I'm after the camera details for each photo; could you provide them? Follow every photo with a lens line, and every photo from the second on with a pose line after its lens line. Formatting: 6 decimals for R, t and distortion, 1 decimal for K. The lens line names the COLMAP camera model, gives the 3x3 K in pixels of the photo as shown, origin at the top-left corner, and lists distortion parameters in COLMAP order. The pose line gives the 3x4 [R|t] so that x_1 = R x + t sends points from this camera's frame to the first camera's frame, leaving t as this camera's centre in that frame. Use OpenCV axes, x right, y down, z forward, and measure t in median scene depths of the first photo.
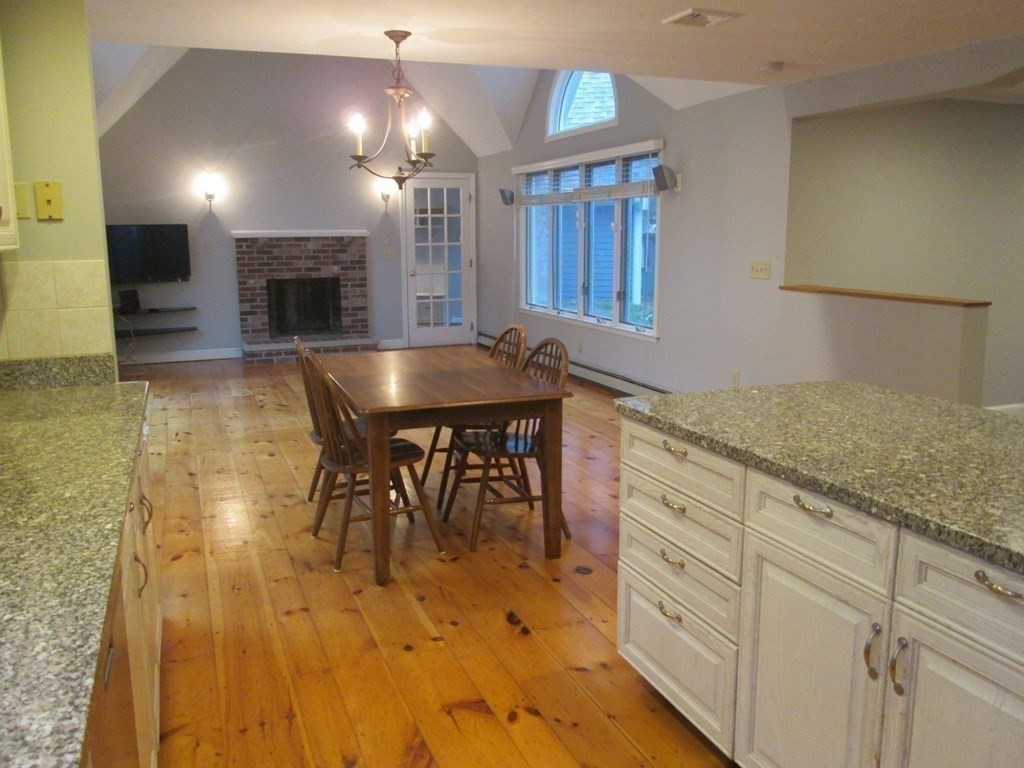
lens RADIAL K [[818.0, 0, 514.2], [0, 818.0, 372.2], [0, 0, 1]] dist [-0.063279, 0.002633]
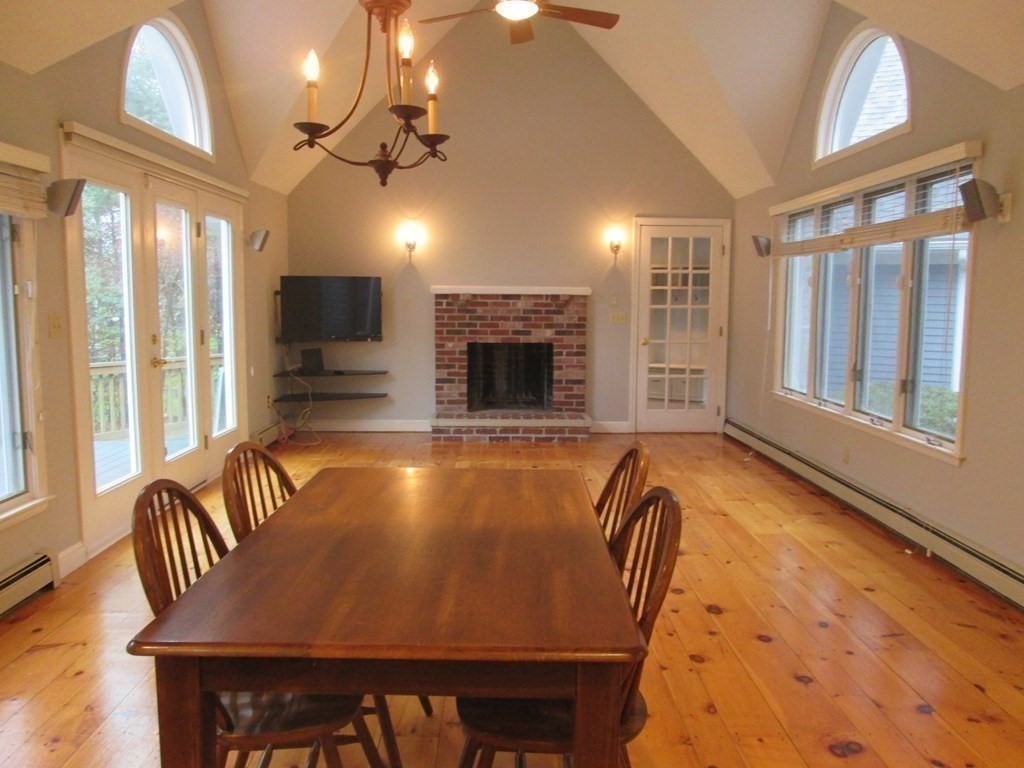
lens RADIAL K [[818.0, 0, 514.2], [0, 818.0, 372.2], [0, 0, 1]] dist [-0.063279, 0.002633]
pose [[0.929923, 0.045110, -0.364978, 0.056348], [-0.074184, 0.995056, -0.066027, -0.029927], [0.360195, 0.088476, 0.928672, 0.220490]]
